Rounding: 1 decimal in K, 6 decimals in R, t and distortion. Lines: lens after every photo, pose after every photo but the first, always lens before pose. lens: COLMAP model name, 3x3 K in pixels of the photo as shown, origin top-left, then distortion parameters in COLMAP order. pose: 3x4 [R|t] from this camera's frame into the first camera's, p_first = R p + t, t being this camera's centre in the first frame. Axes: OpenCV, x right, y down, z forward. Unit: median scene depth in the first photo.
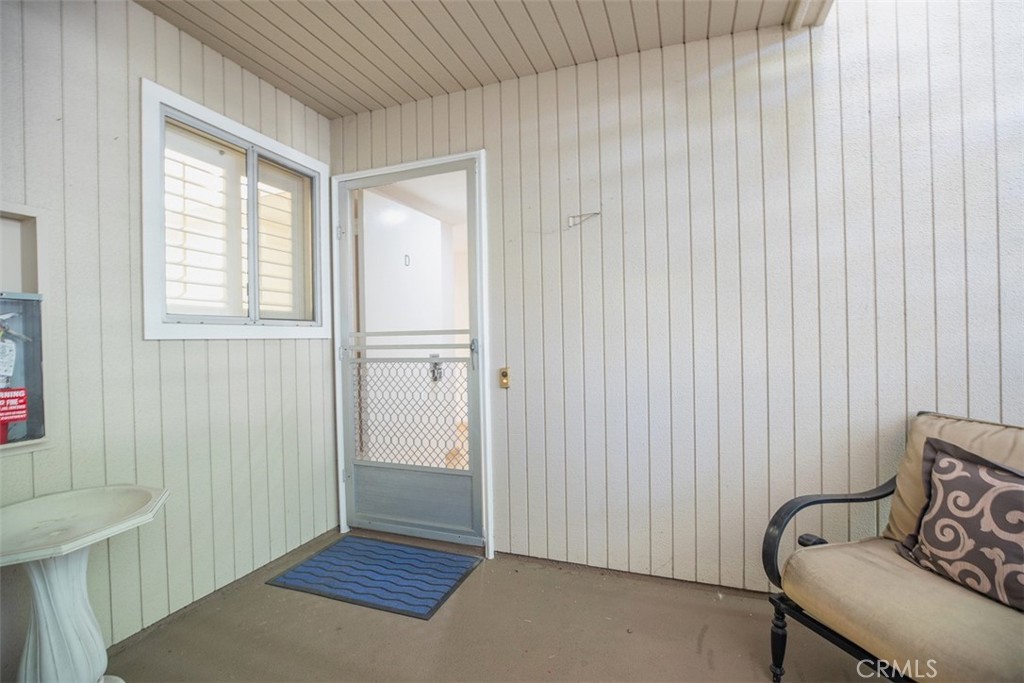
lens RADIAL K [[468.6, 0, 511.2], [0, 468.6, 340.1], [0, 0, 1]] dist [-0.040437, 0.013112]
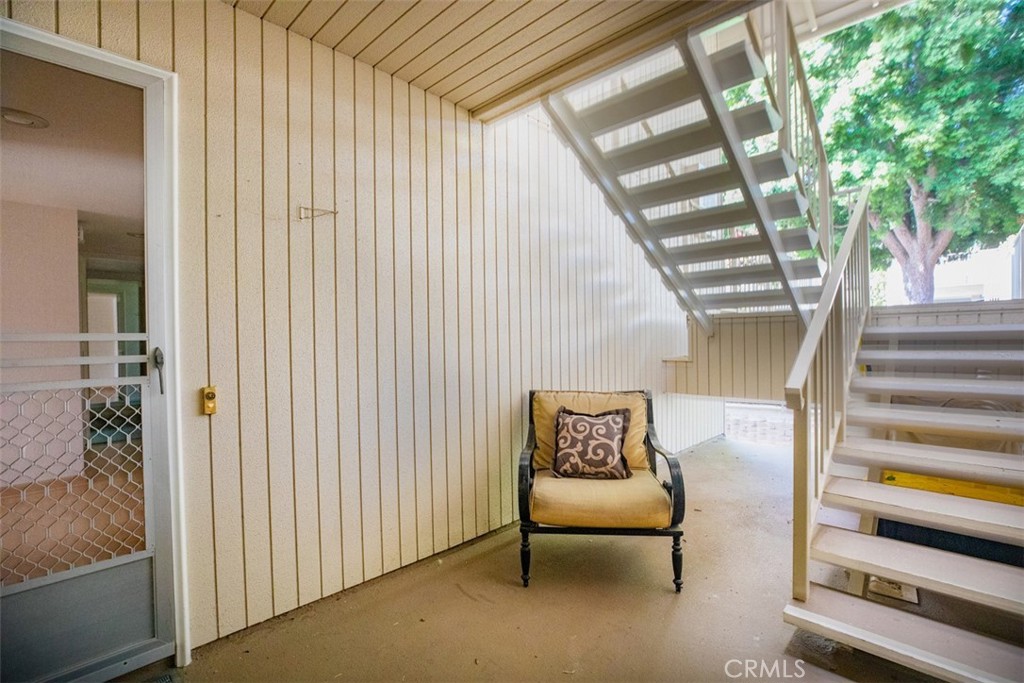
lens RADIAL K [[471.6, 0, 512.0], [0, 471.6, 341.5], [0, 0, 1]] dist [-0.041763, 0.014511]
pose [[0.401226, 0.007586, 0.915948, -0.515169], [0.010100, 0.999868, -0.012705, 0.002268], [-0.915923, 0.014349, 0.401096, 0.294382]]
